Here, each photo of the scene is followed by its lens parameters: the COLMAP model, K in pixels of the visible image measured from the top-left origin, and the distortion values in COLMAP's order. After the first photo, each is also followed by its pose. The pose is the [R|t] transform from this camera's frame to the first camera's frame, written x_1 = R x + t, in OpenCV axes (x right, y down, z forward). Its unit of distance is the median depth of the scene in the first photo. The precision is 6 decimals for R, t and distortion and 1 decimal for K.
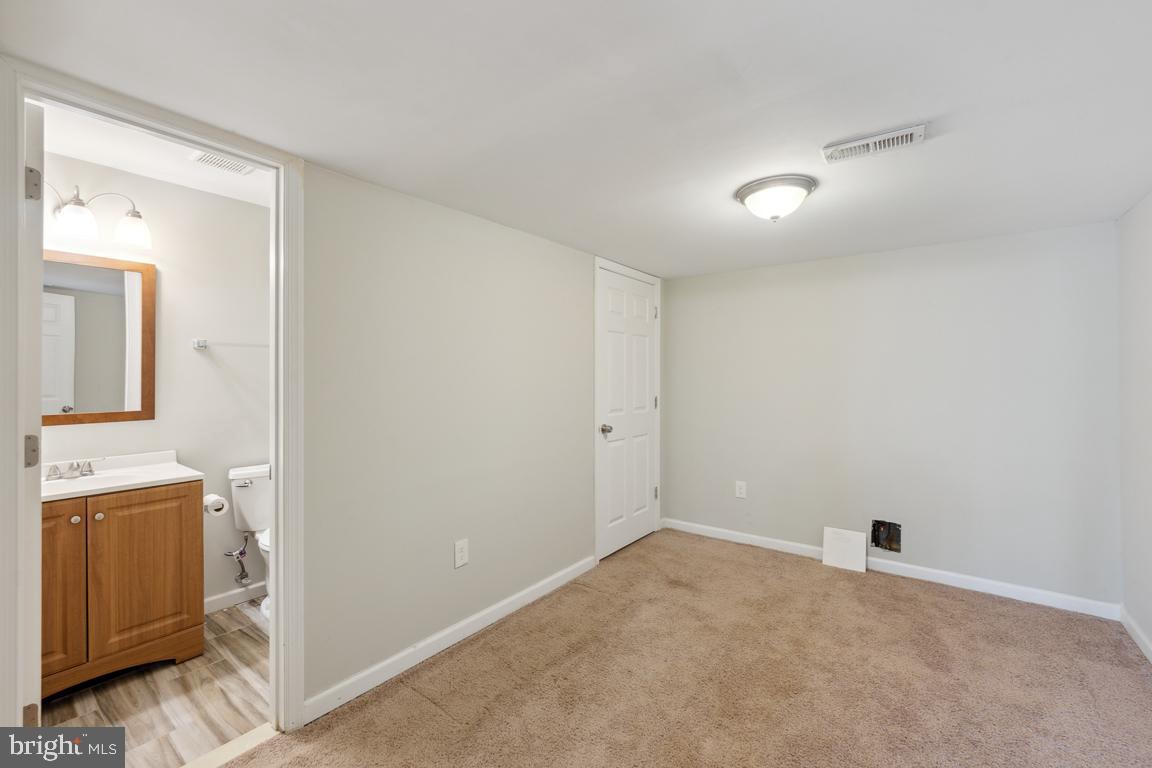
lens RADIAL K [[469.7, 0, 578.0], [0, 469.7, 379.8], [0, 0, 1]] dist [0.000213, -0.000131]
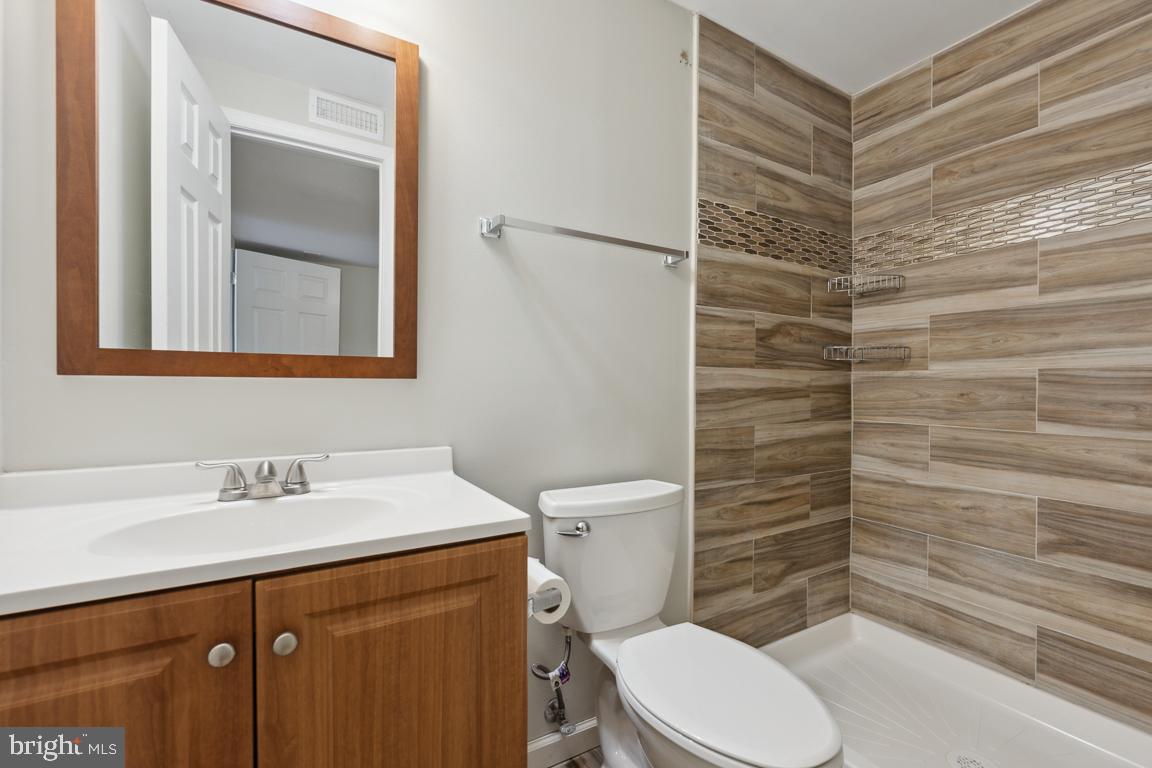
lens RADIAL K [[486.1, 0, 577.0], [0, 486.1, 397.5], [0, 0, 1]] dist [-0.000168, 0.000020]
pose [[0.921212, 0.012156, -0.388871, -0.640619], [-0.007332, 0.999877, 0.013888, 0.108479], [0.388992, -0.009943, 0.921187, 0.697246]]
